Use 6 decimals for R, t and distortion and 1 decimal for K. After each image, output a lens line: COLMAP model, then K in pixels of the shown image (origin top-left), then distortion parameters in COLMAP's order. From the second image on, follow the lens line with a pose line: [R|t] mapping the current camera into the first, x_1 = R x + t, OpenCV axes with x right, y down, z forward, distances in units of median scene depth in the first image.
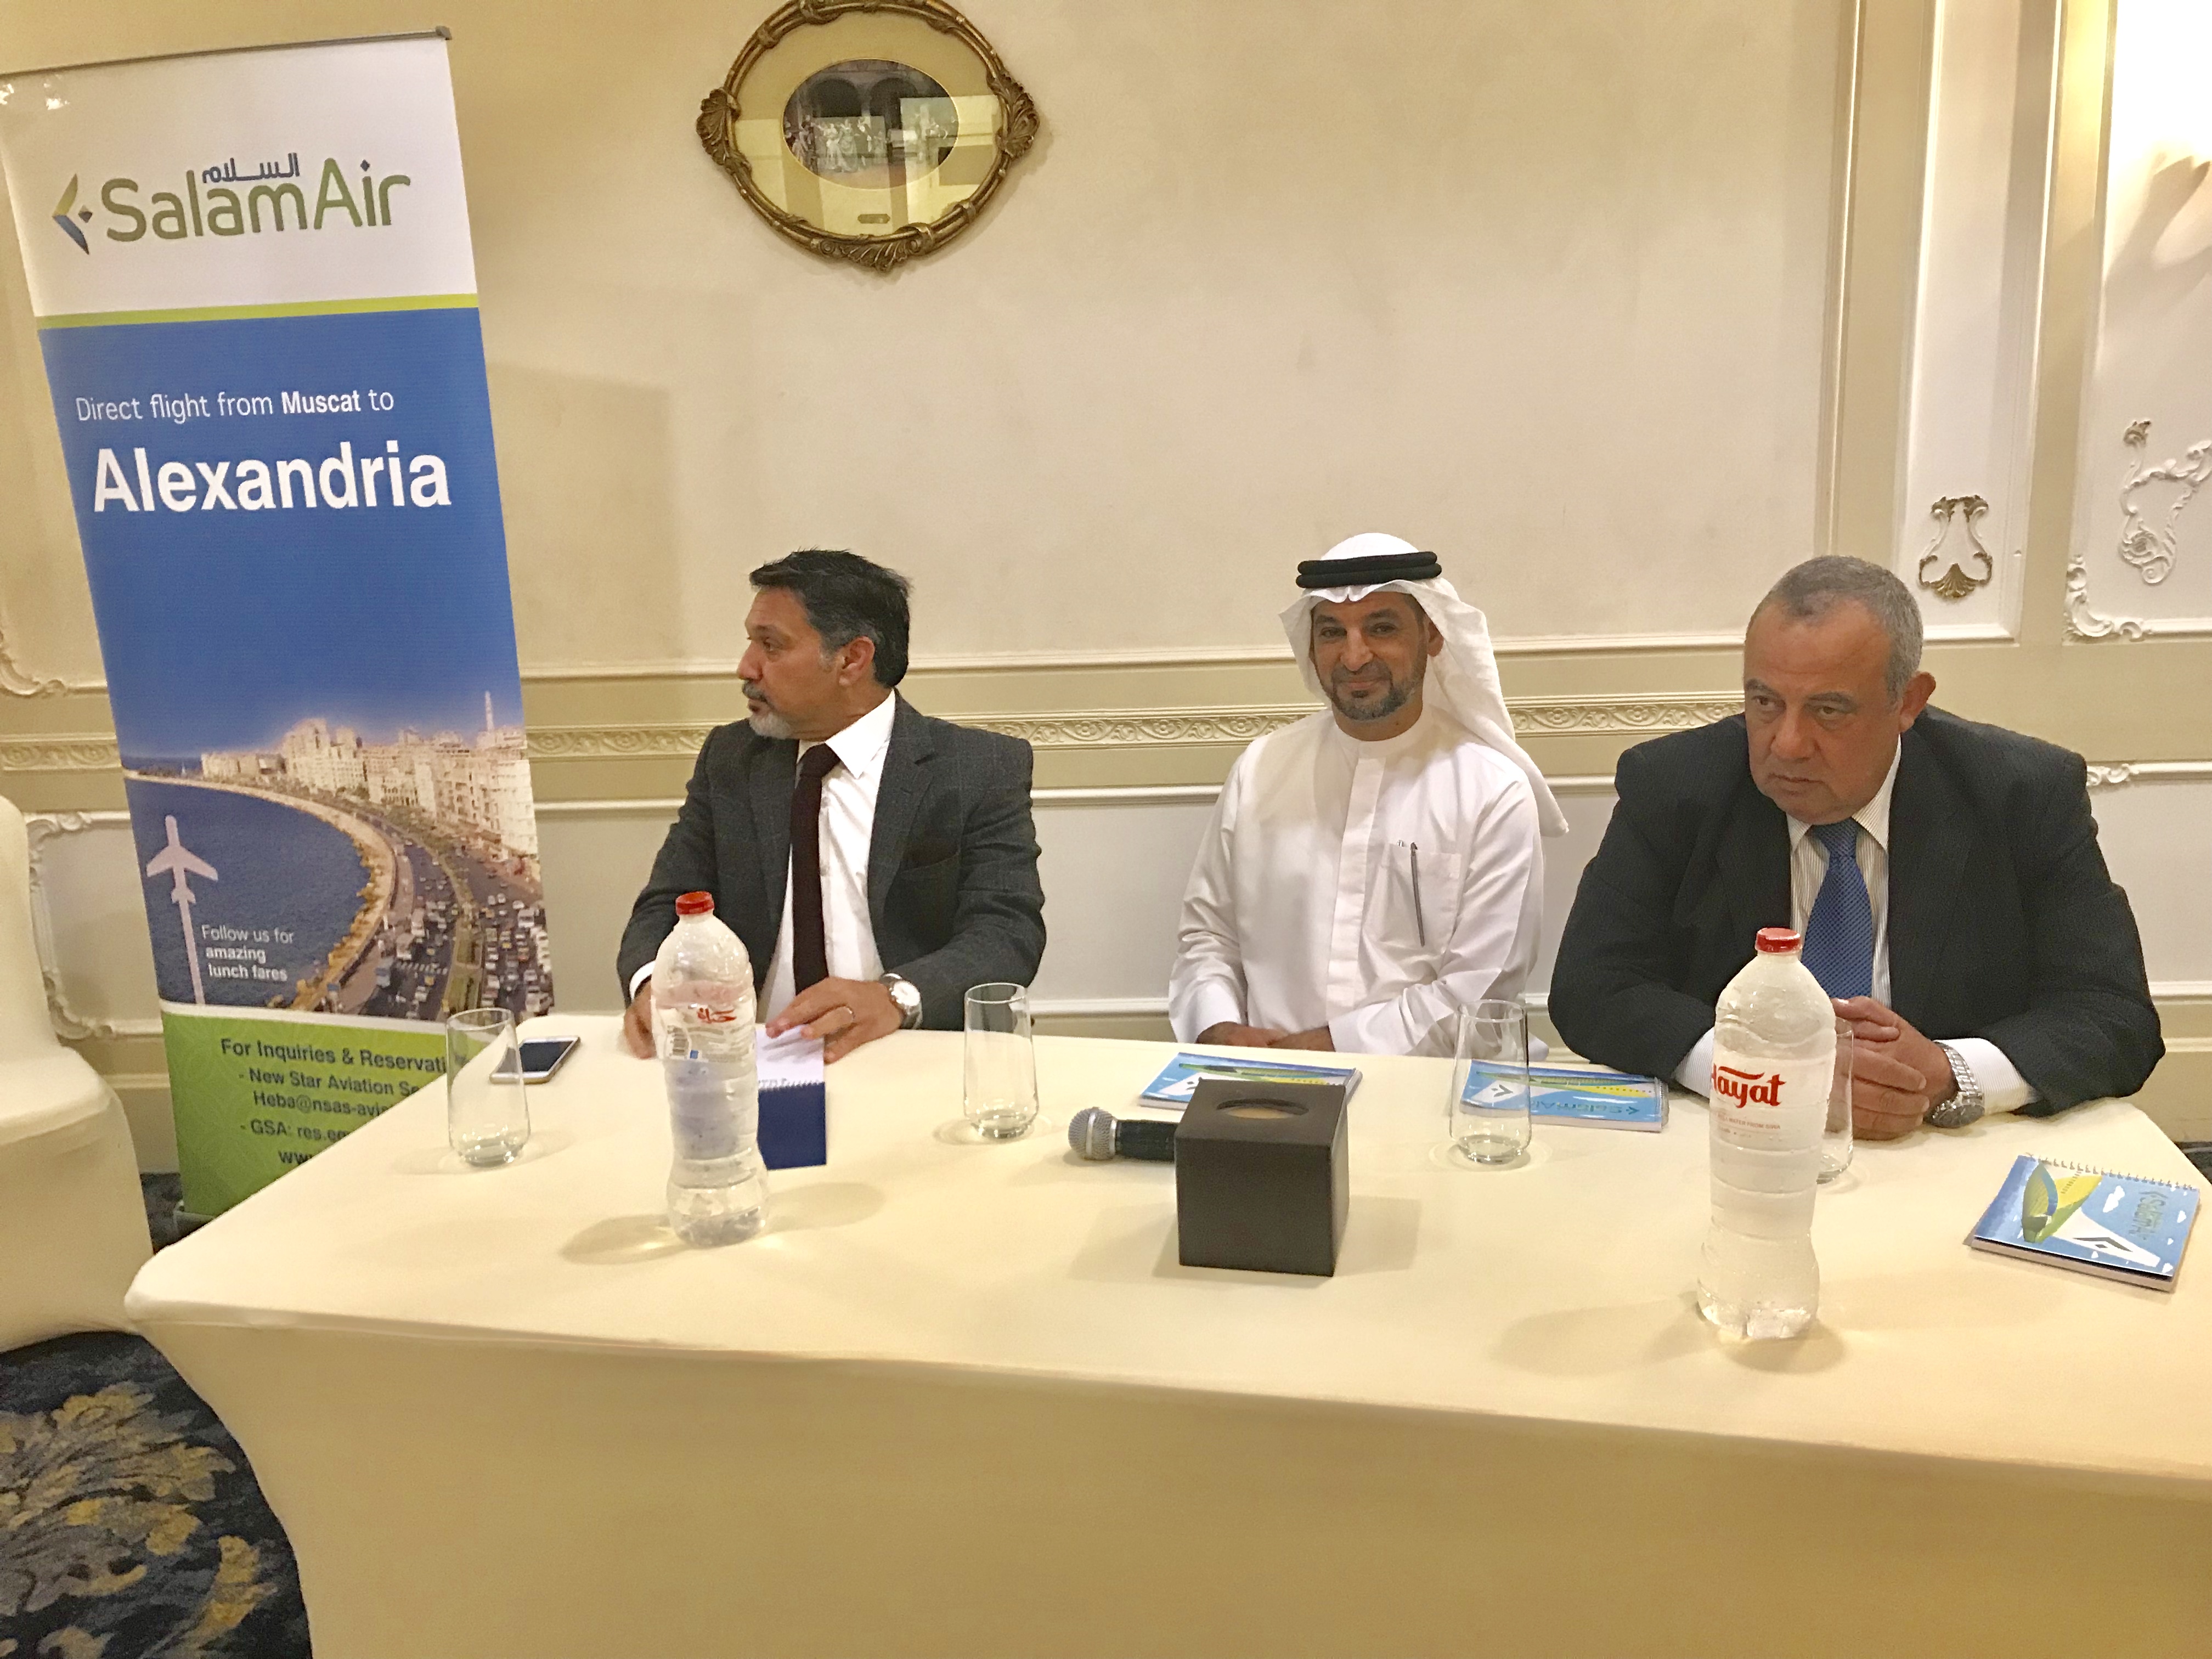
lens RADIAL K [[1802.3, 0, 1109.7], [0, 1802.3, 843.7], [0, 0, 1]] dist [0.006027, 0.010934]
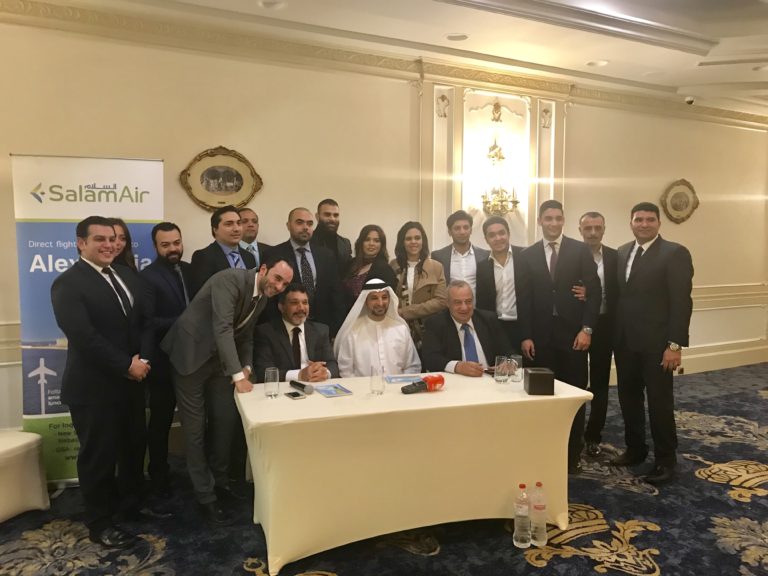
lens RADIAL K [[625.8, 0, 383.3], [0, 625.8, 285.6], [0, 0, 1]] dist [0.006027, 0.010934]
pose [[0.865996, -0.001948, 0.500048, -0.587036], [0.084263, 0.986261, -0.142086, 0.078292], [-0.492901, 0.165181, 0.854262, -0.399384]]
